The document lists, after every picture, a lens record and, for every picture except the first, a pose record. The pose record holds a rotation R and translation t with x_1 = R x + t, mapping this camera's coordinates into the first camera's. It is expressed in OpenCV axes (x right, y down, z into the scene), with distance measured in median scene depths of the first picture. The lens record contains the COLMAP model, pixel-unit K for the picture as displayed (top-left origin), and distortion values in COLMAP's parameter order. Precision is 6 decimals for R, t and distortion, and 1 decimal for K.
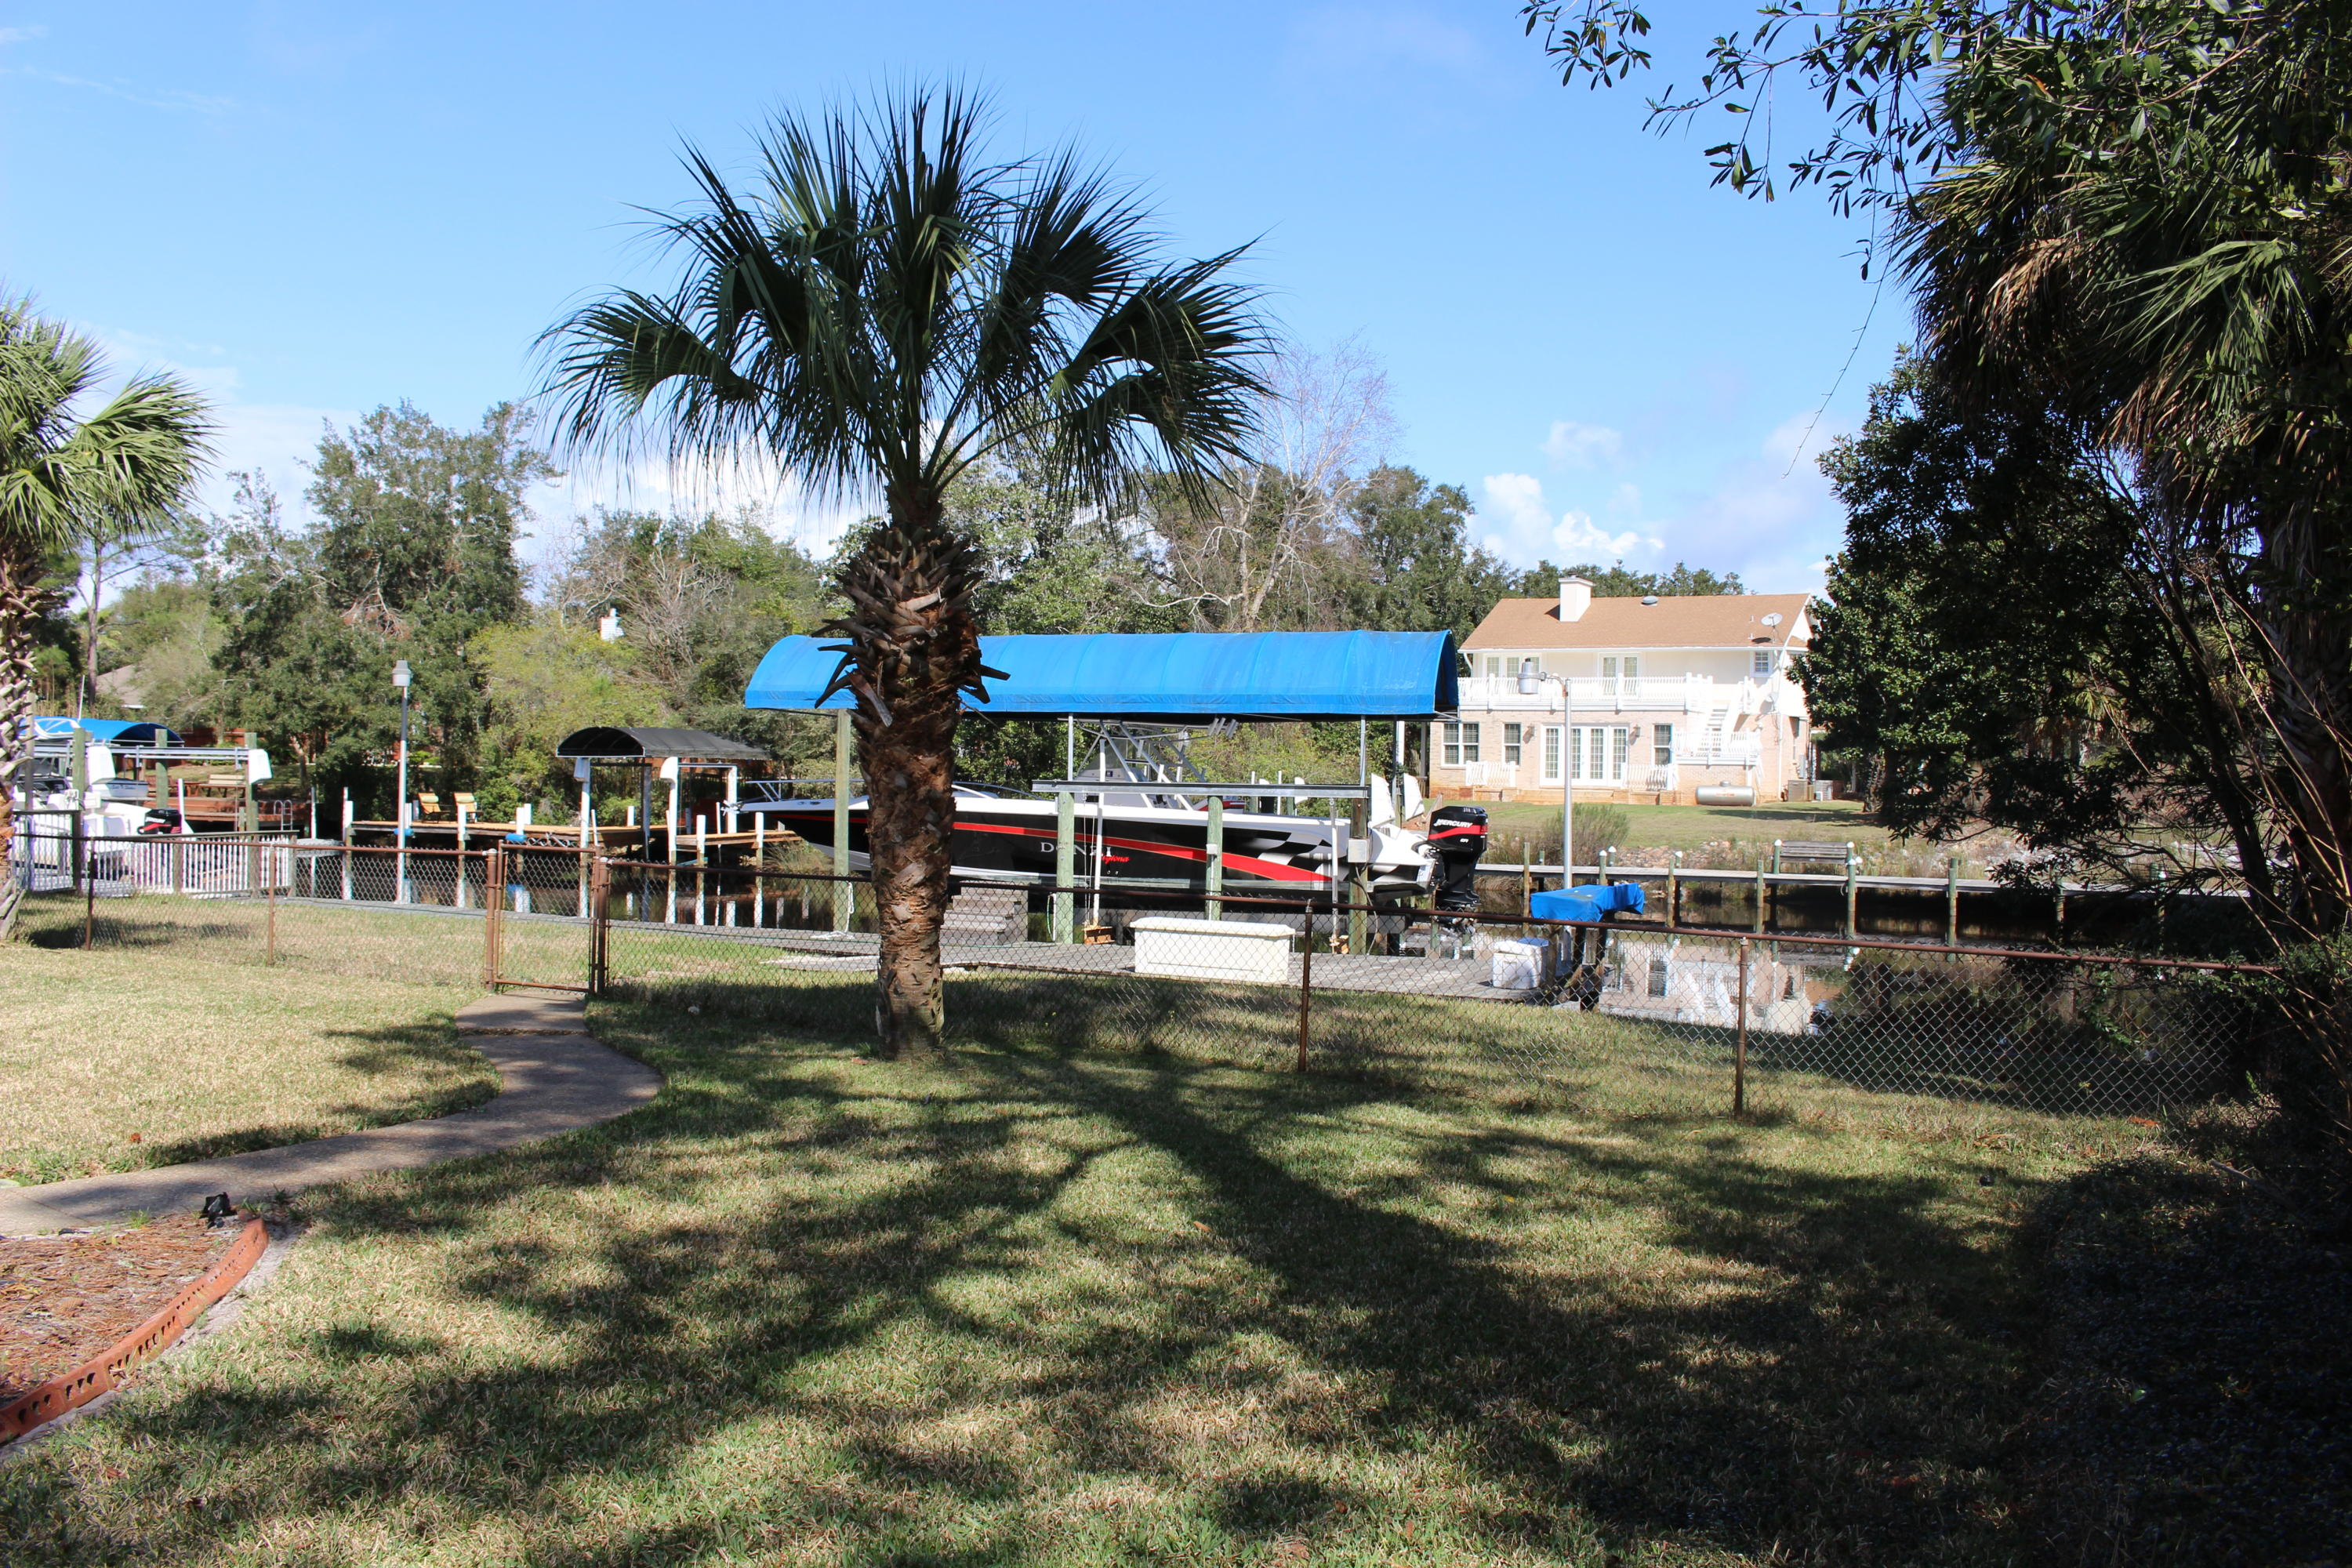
lens RADIAL K [[1916.9, 0, 1176.0], [0, 1916.9, 784.0], [0, 0, 1]] dist [-0.153692, 0.120226]
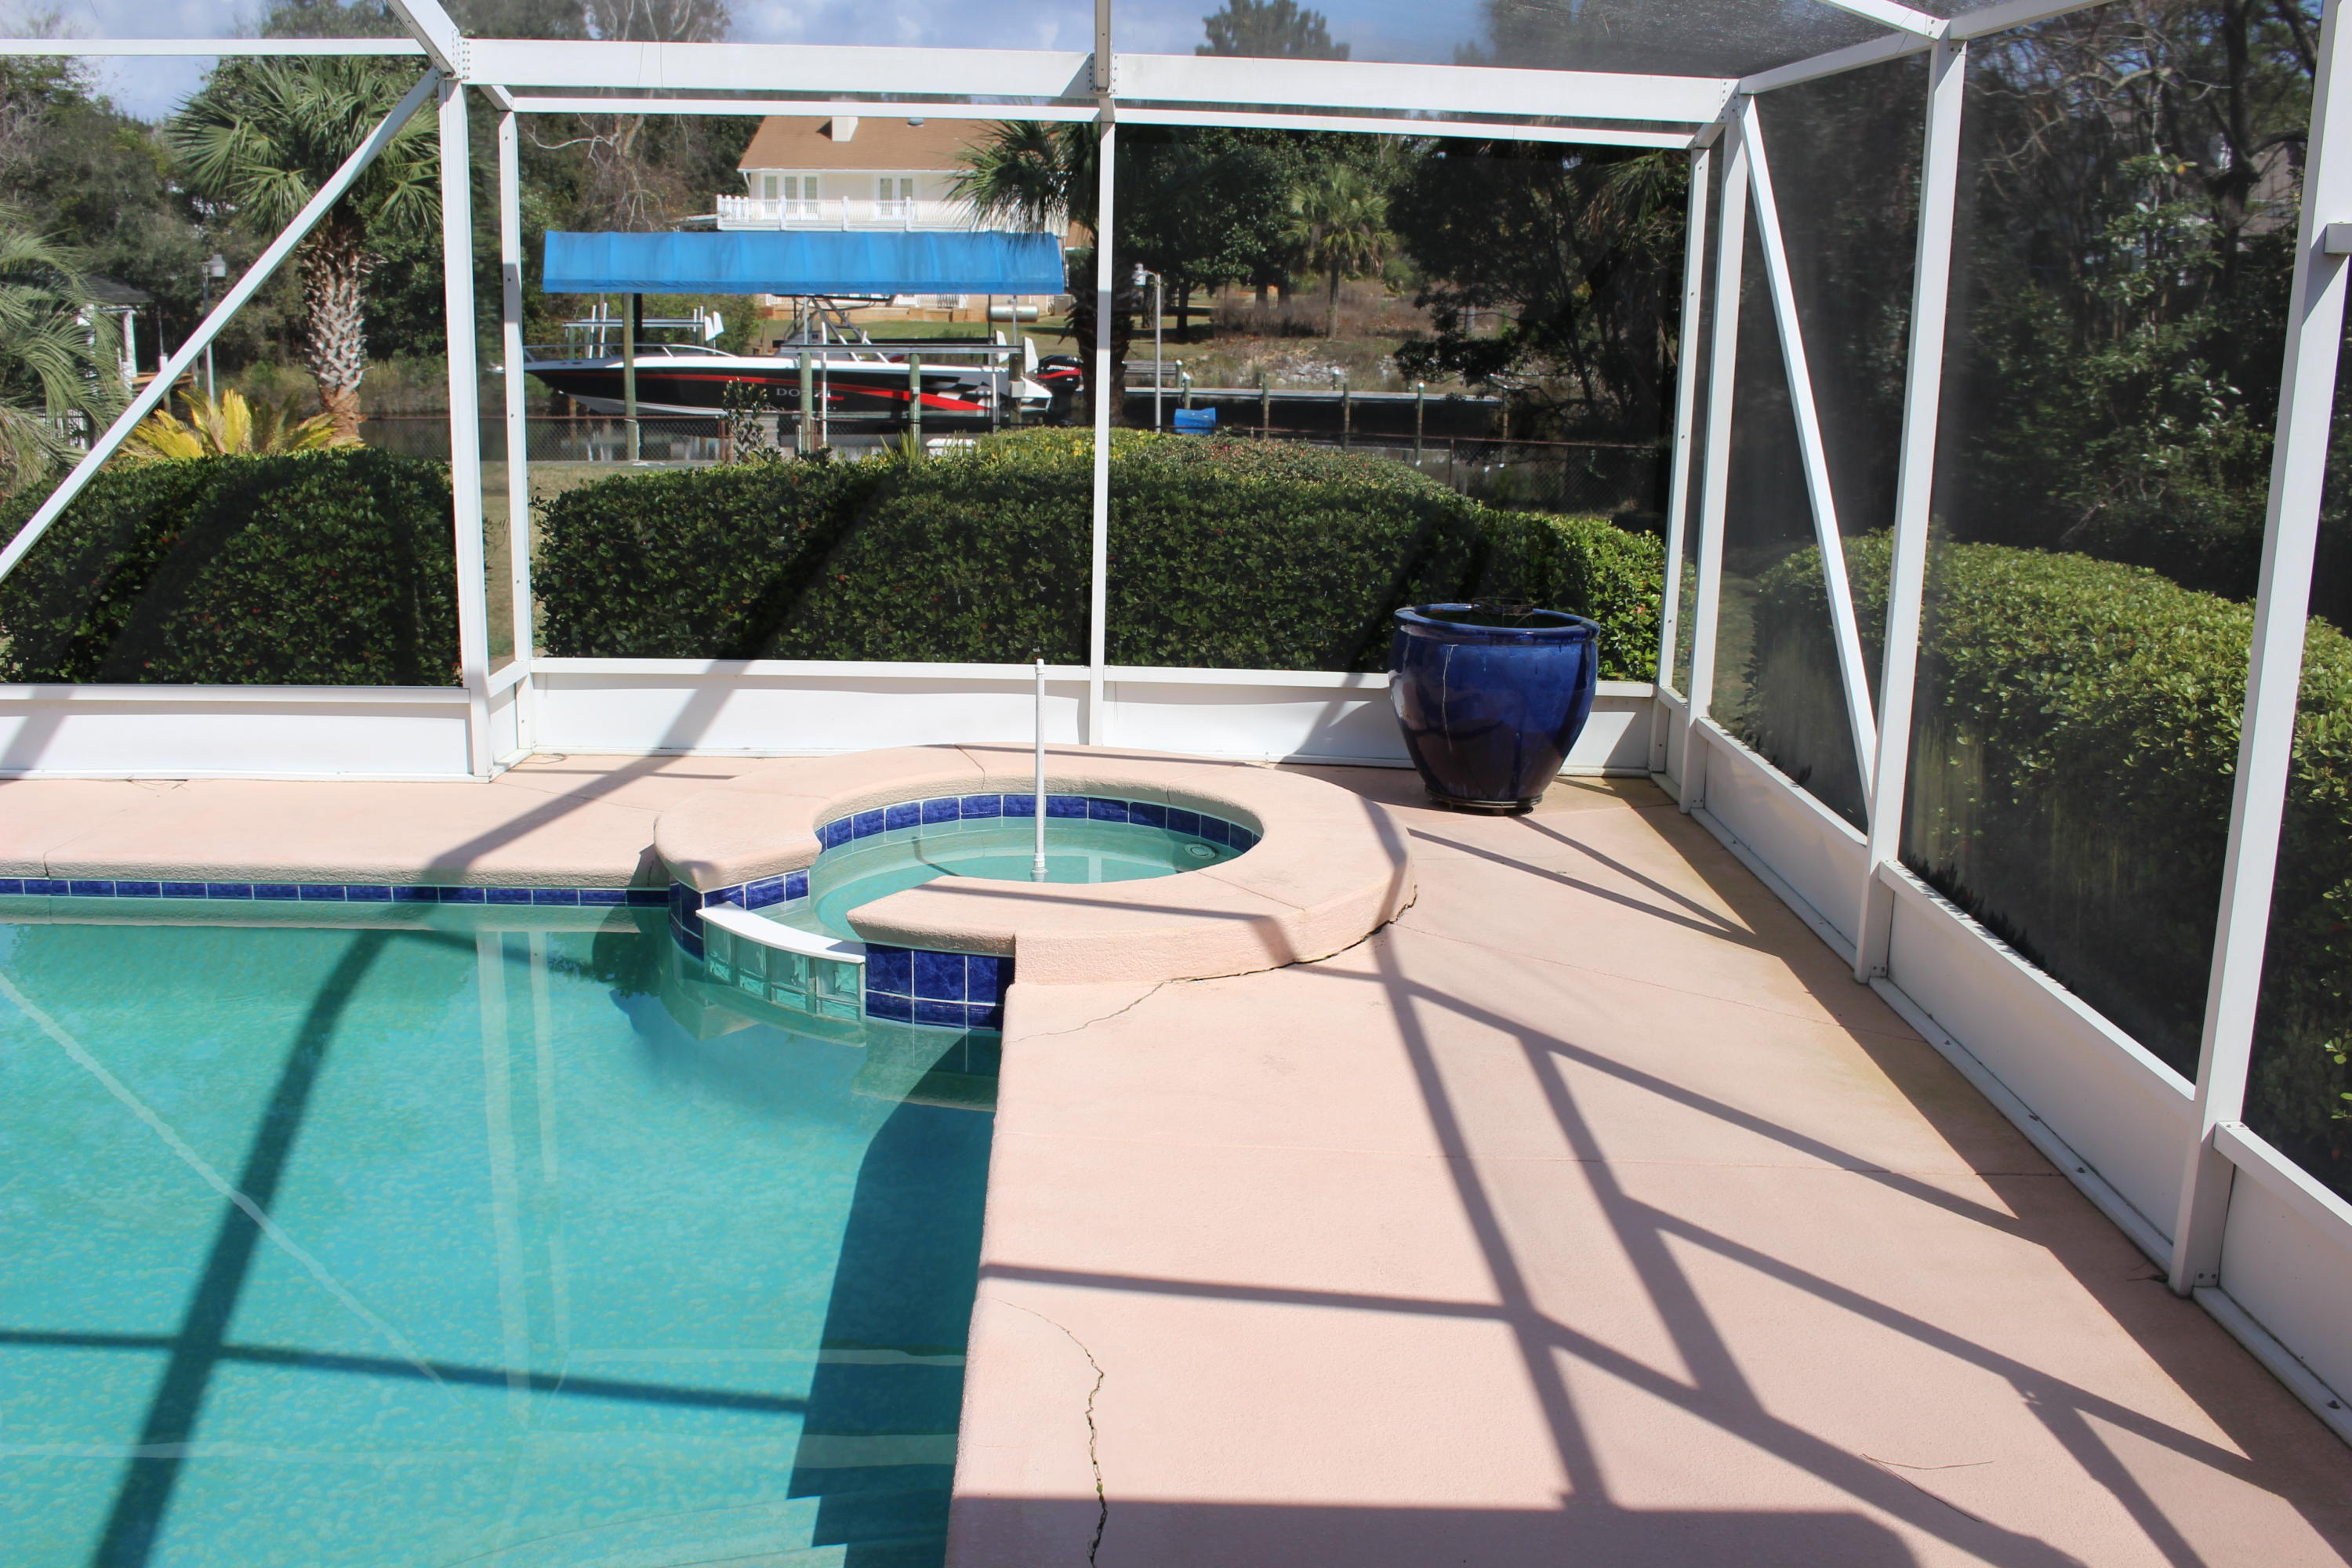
lens RADIAL K [[2154.9, 0, 1176.0], [0, 2154.9, 784.0], [0, 0, 1]] dist [-0.085709, 0.007537]
pose [[0.901270, -0.103423, 0.420733, -0.275348], [0.002181, 0.972162, 0.234301, -0.030077], [-0.433252, -0.210251, 0.876406, -0.304831]]
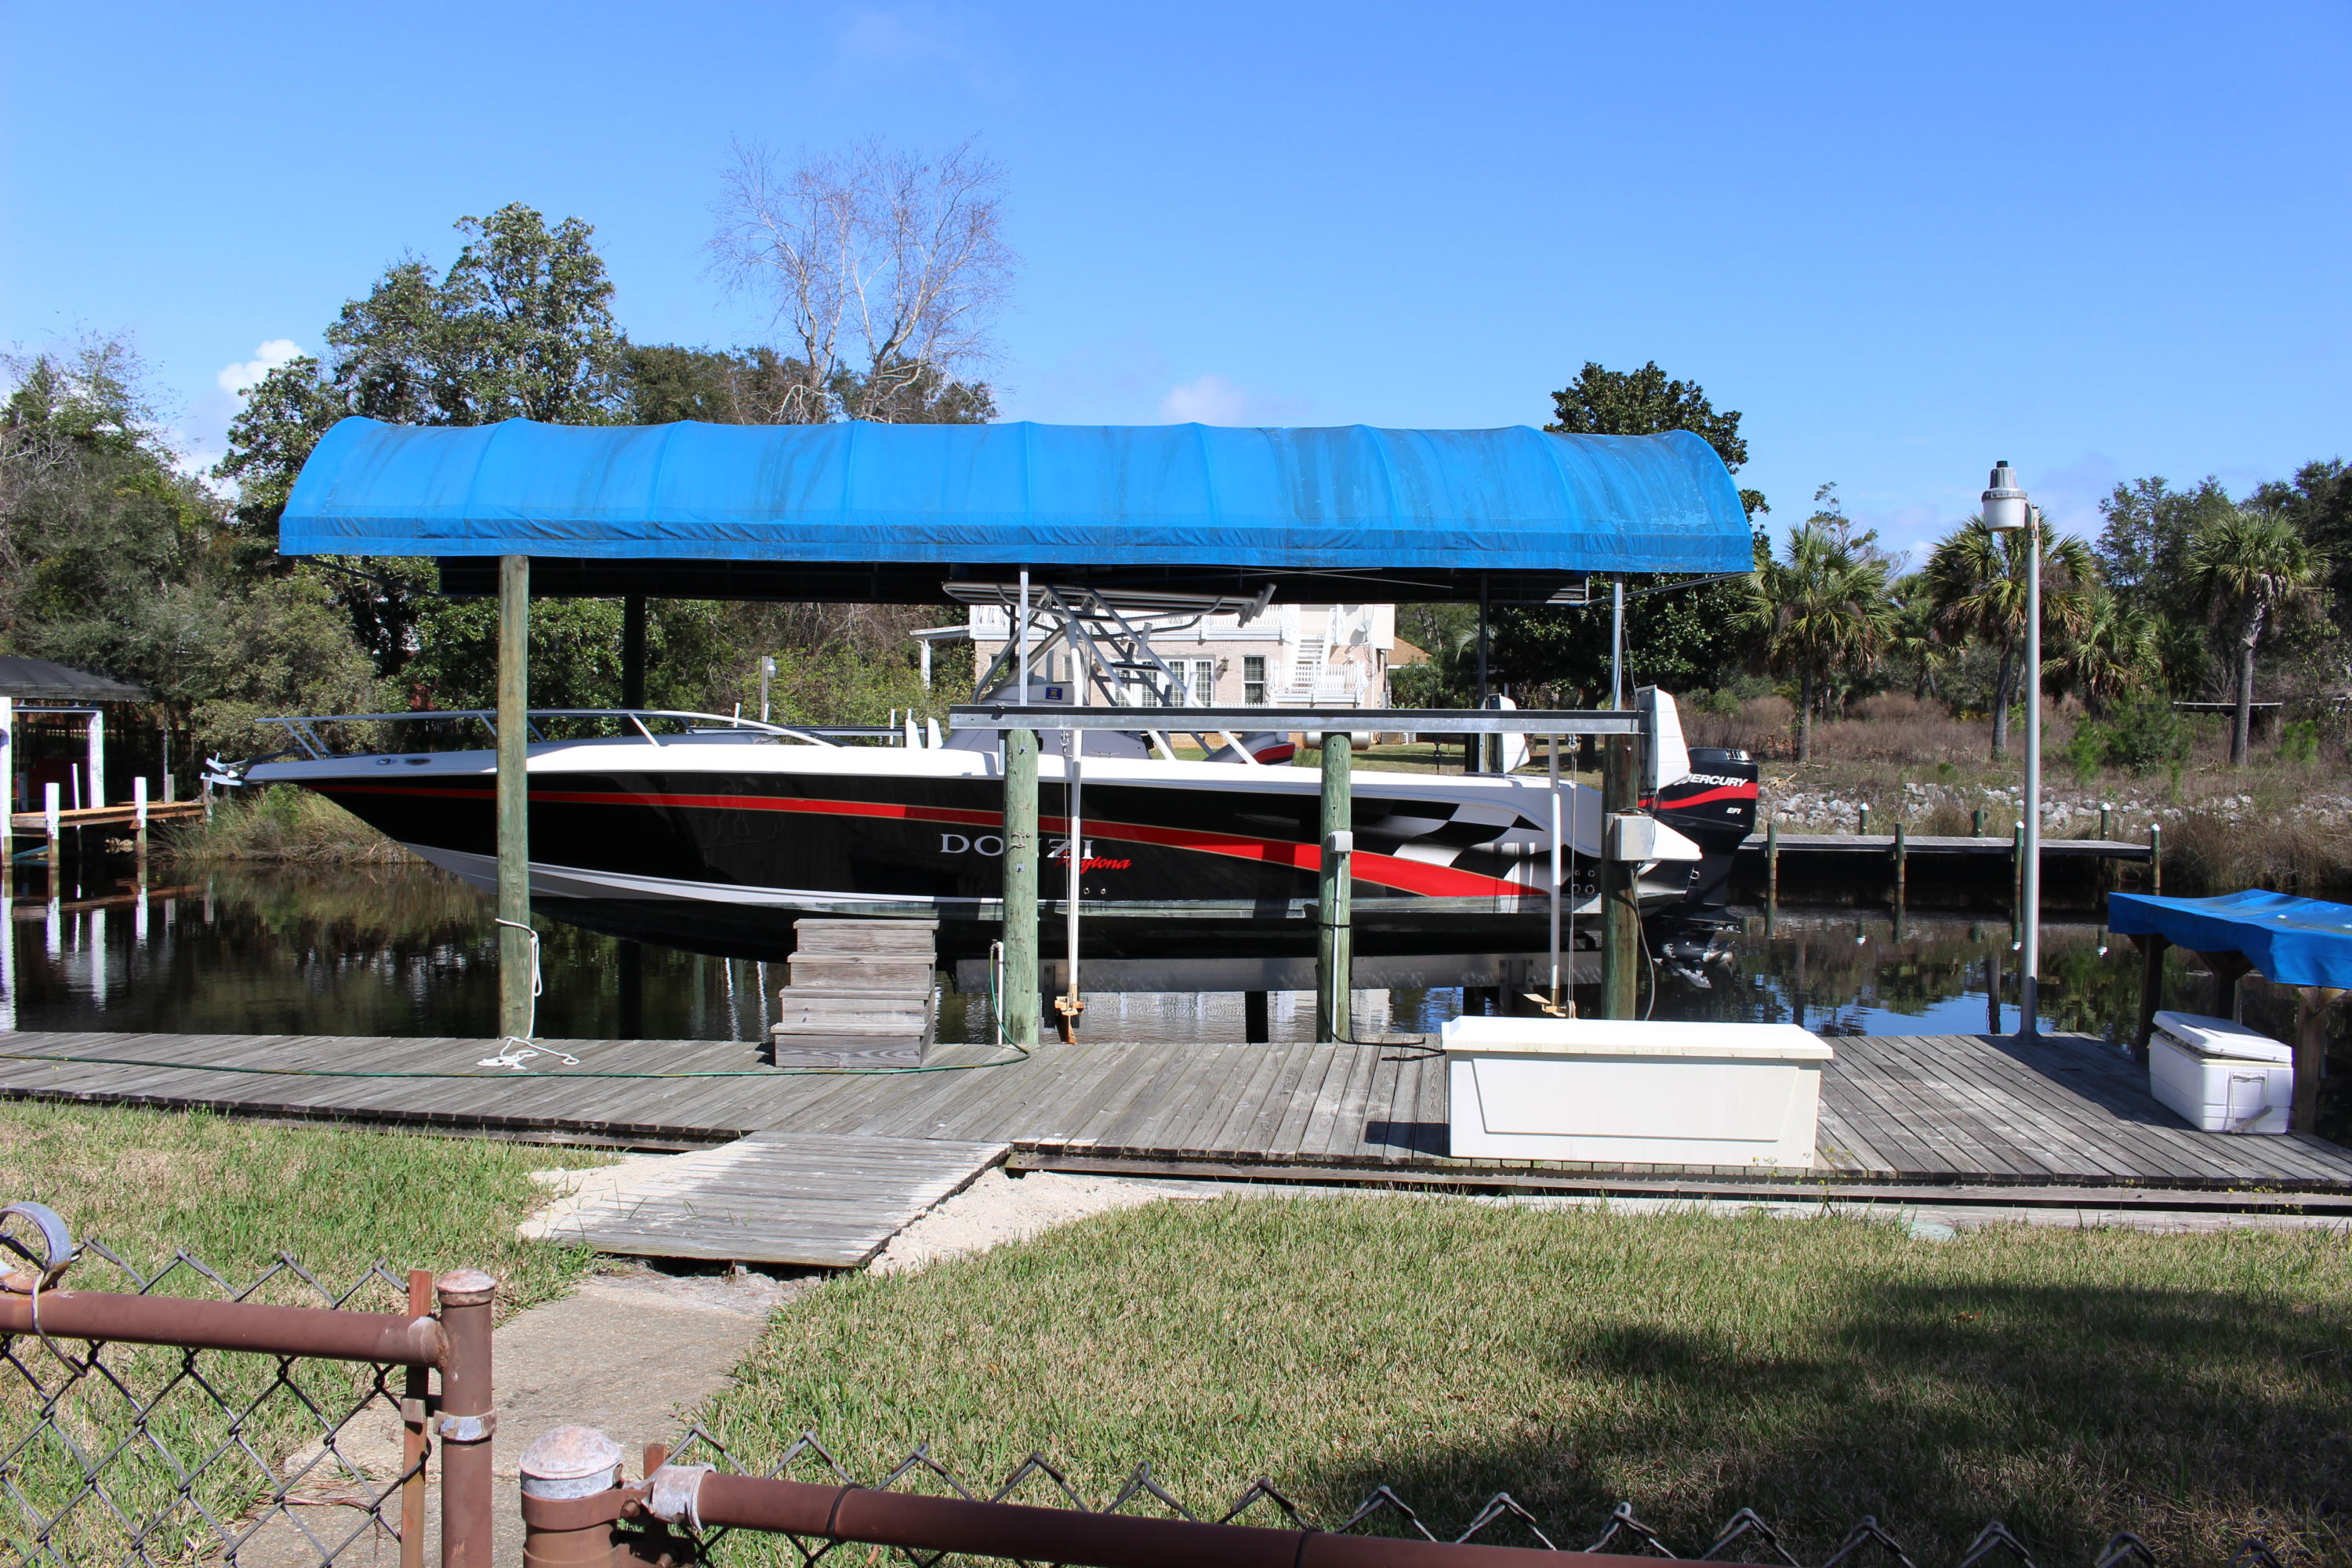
lens RADIAL K [[1916.9, 0, 1176.0], [0, 1916.9, 784.0], [0, 0, 1]] dist [-0.153692, 0.120226]
pose [[0.946108, -0.018367, 0.323330, -0.095860], [0.009713, 0.999551, 0.028357, 0.002578], [-0.323705, -0.023689, 0.945861, 0.290414]]
